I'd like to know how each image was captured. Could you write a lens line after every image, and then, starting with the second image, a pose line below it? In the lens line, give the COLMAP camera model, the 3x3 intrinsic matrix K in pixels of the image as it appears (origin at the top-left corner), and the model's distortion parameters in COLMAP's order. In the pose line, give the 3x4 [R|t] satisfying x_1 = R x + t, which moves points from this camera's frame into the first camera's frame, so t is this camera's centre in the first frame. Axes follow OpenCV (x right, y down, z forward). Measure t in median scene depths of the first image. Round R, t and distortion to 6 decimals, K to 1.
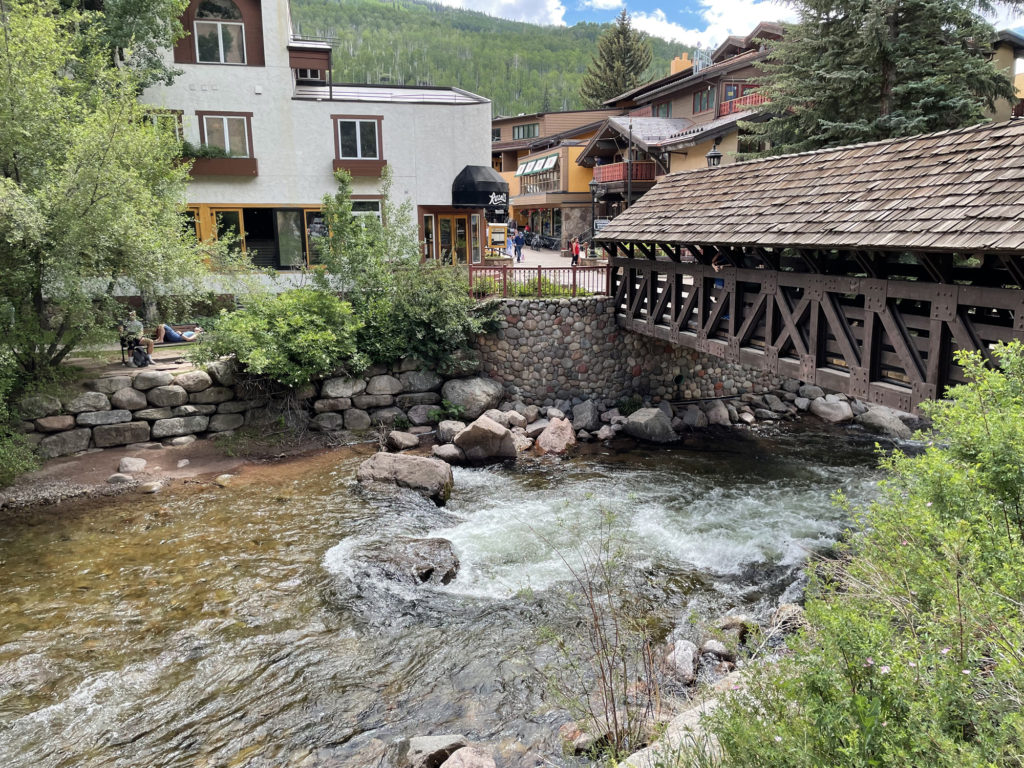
lens RADIAL K [[769.4, 0, 517.1], [0, 769.4, 378.6], [0, 0, 1]] dist [0.087371, -0.115249]
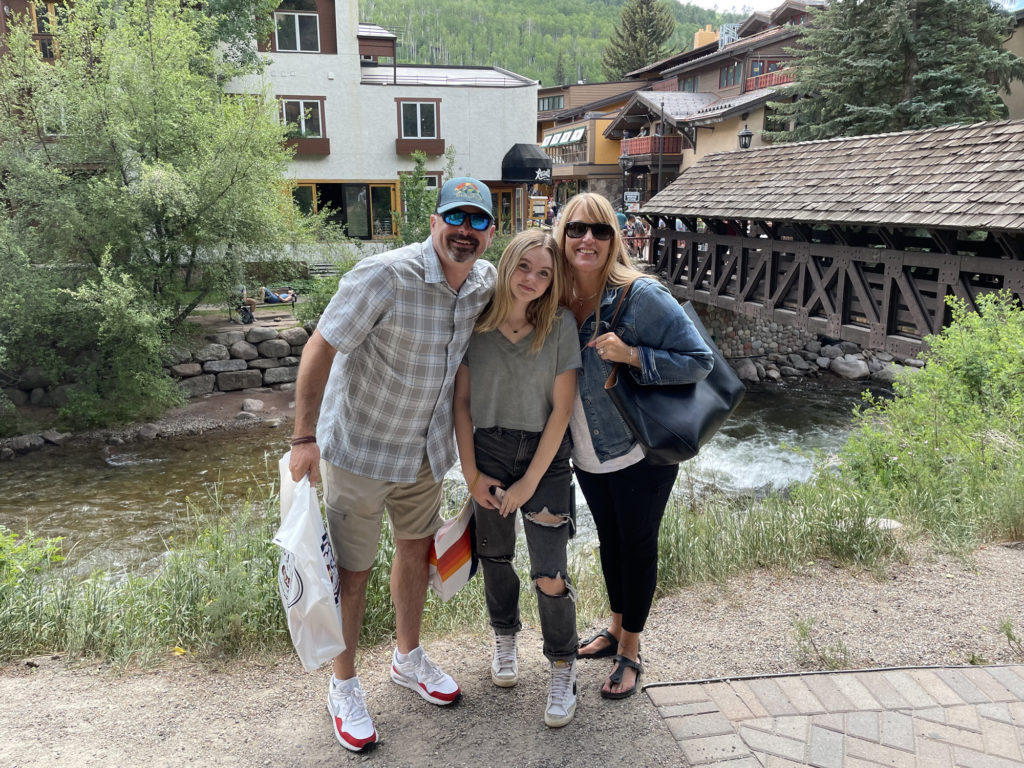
lens RADIAL K [[769.4, 0, 502.2], [0, 769.4, 378.2], [0, 0, 1]] dist [0.087371, -0.115249]
pose [[0.999519, 0.009686, -0.029463, -0.063193], [-0.008536, 0.999206, 0.038907, 0.016399], [0.029816, -0.038637, 0.998808, -0.134952]]
